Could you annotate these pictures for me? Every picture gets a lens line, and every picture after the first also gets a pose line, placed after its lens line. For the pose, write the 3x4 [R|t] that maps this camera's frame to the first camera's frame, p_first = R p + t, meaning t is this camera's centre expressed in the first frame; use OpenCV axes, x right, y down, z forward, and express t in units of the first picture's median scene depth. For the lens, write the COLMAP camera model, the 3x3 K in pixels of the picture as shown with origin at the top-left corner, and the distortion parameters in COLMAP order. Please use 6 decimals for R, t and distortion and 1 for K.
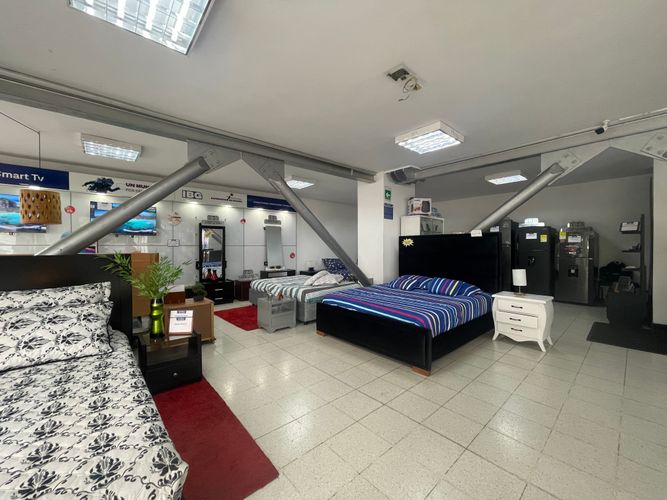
lens RADIAL K [[268.9, 0, 334.3], [0, 268.9, 251.2], [0, 0, 1]] dist [0.002000, -0.001582]
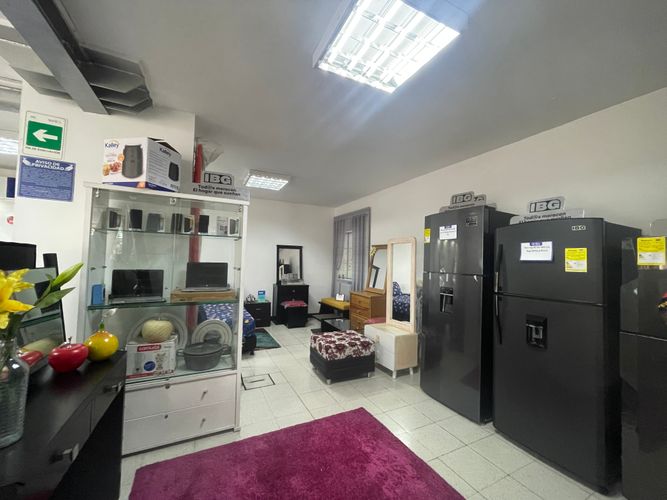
lens RADIAL K [[268.9, 0, 335.0], [0, 268.9, 255.1], [0, 0, 1]] dist [0.002000, -0.001582]
pose [[0.961526, 0.013226, -0.274397, 0.608655], [-0.029904, 0.997944, -0.056684, -0.028428], [0.273083, 0.062709, 0.959944, 0.658558]]
